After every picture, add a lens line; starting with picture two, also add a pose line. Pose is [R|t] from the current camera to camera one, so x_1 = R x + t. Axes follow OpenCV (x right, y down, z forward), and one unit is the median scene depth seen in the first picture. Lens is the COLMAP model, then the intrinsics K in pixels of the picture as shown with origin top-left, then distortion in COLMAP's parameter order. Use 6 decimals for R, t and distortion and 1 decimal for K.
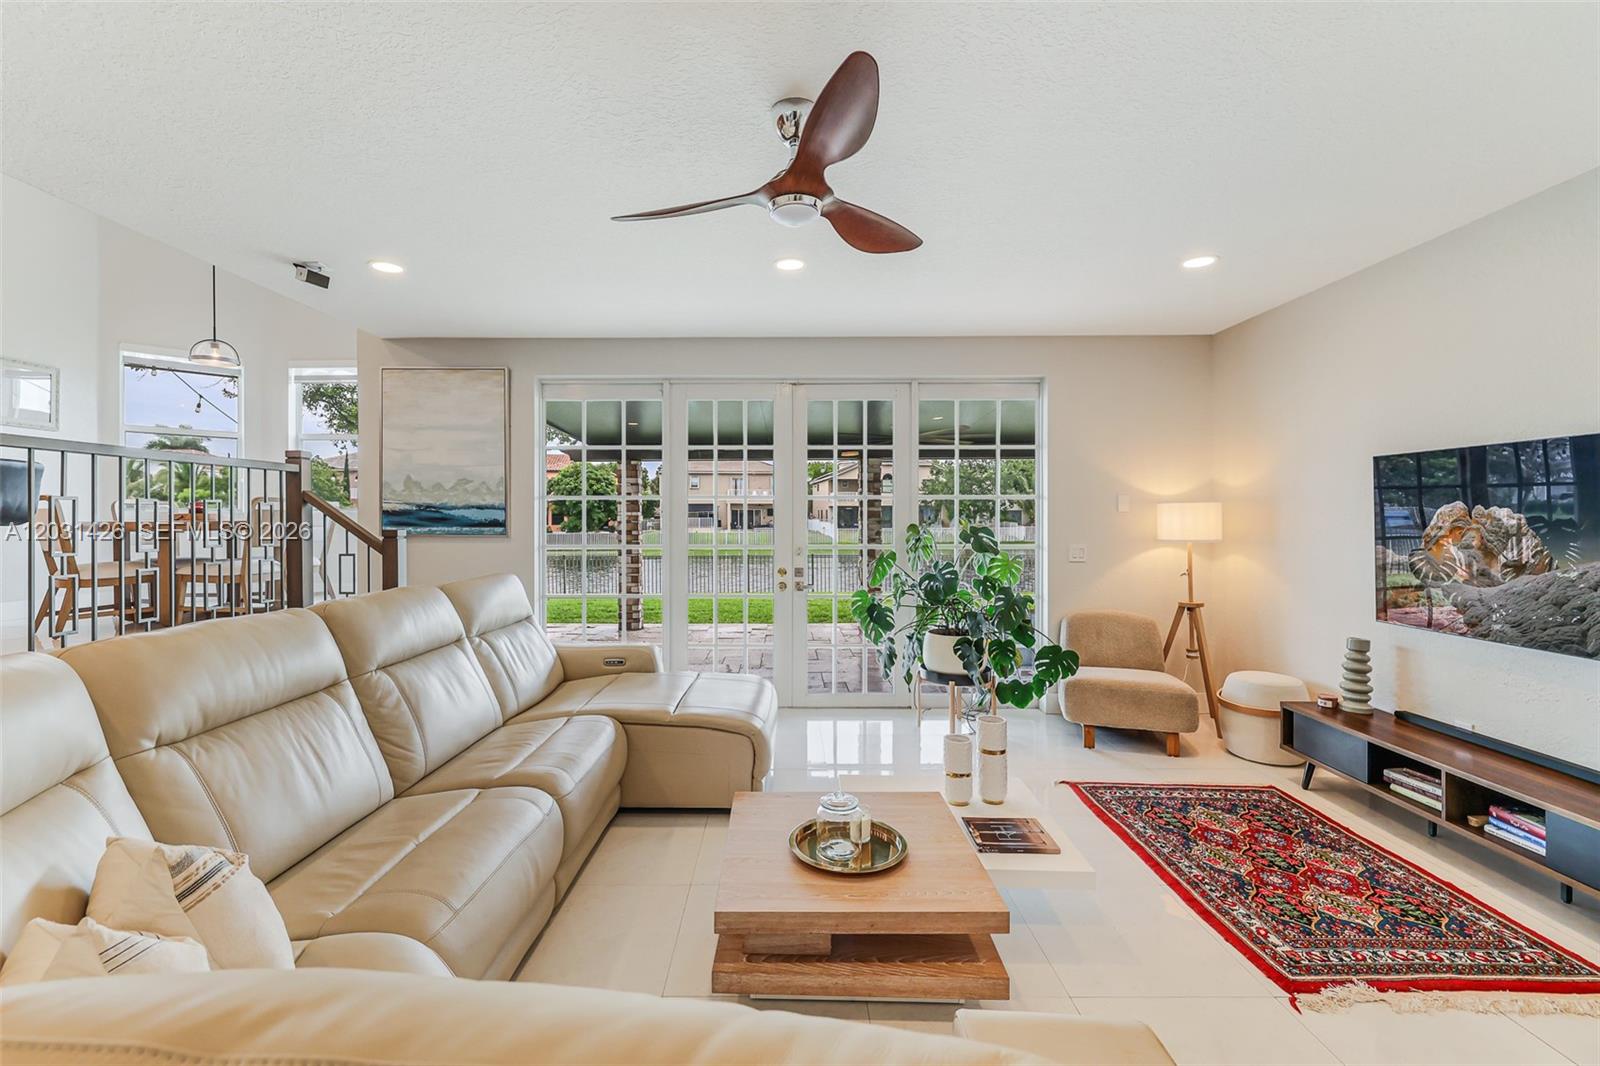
lens RADIAL K [[678.8, 0, 792.1], [0, 678.8, 531.7], [0, 0, 1]] dist [-0.001210, -0.000079]
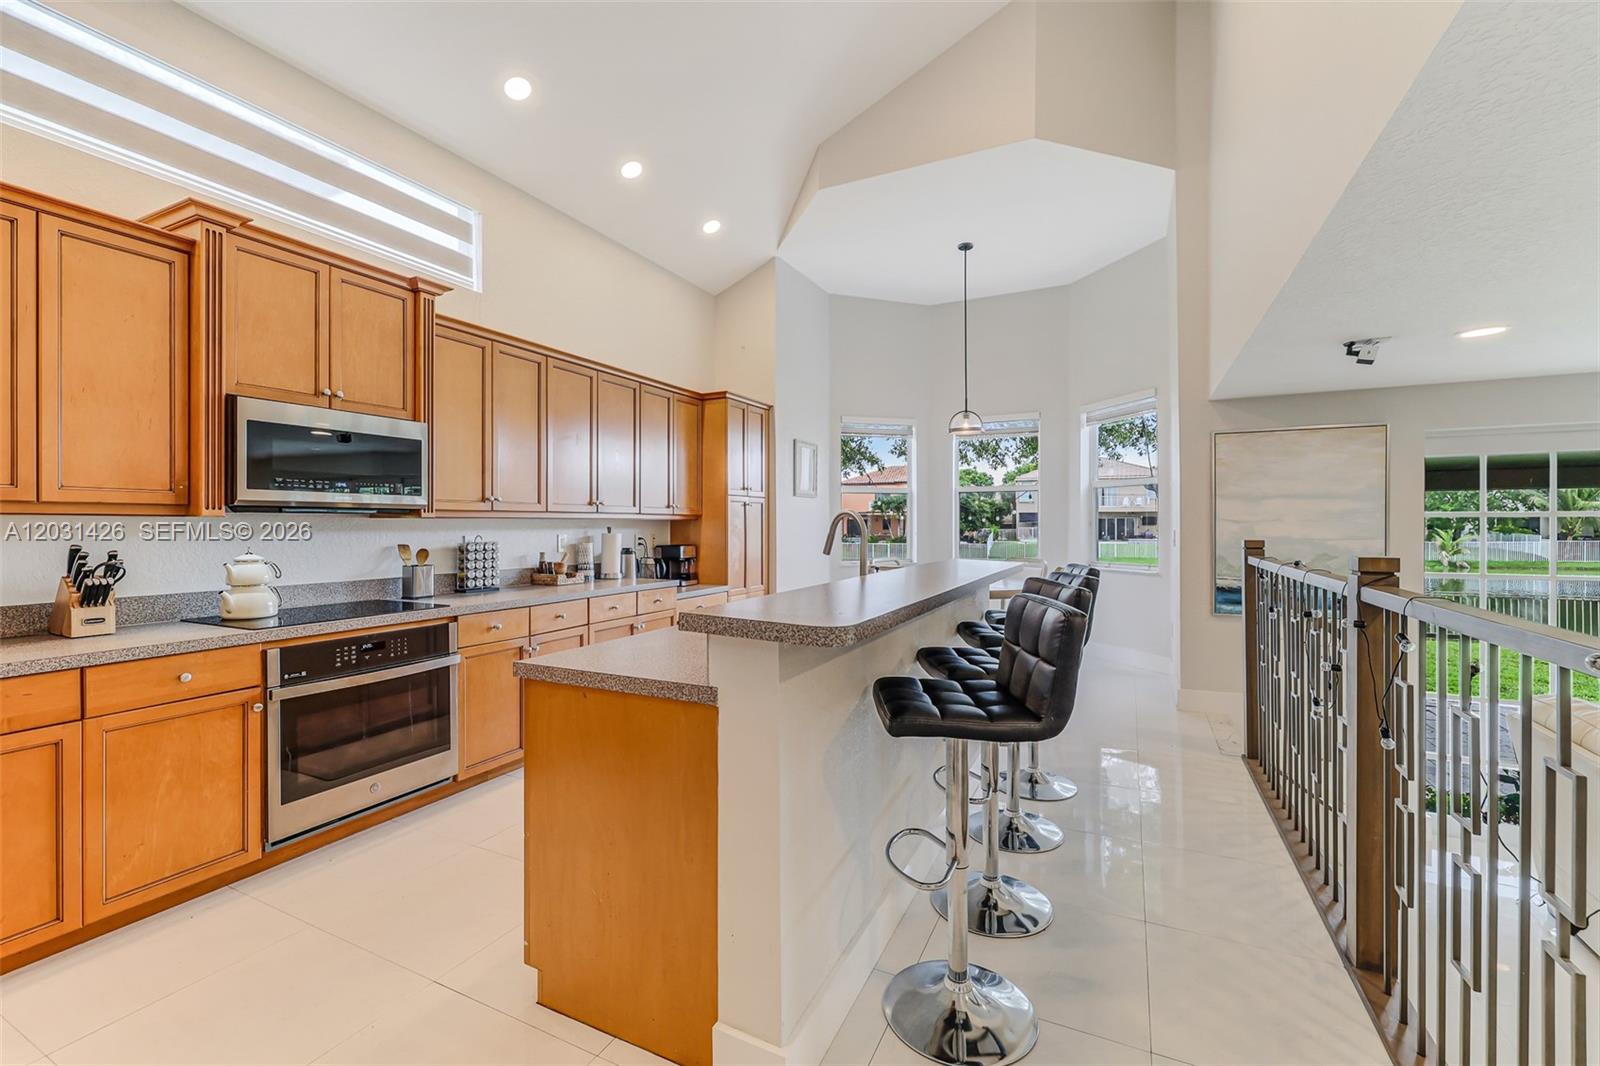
lens RADIAL K [[656.8, 0, 789.1], [0, 656.8, 523.5], [0, 0, 1]] dist [-0.000304, 0.000059]
pose [[0.890151, -0.000665, -0.455666, -0.945806], [-0.007585, 0.999839, -0.016278, -0.130641], [0.455603, 0.017946, 0.890002, -0.091901]]
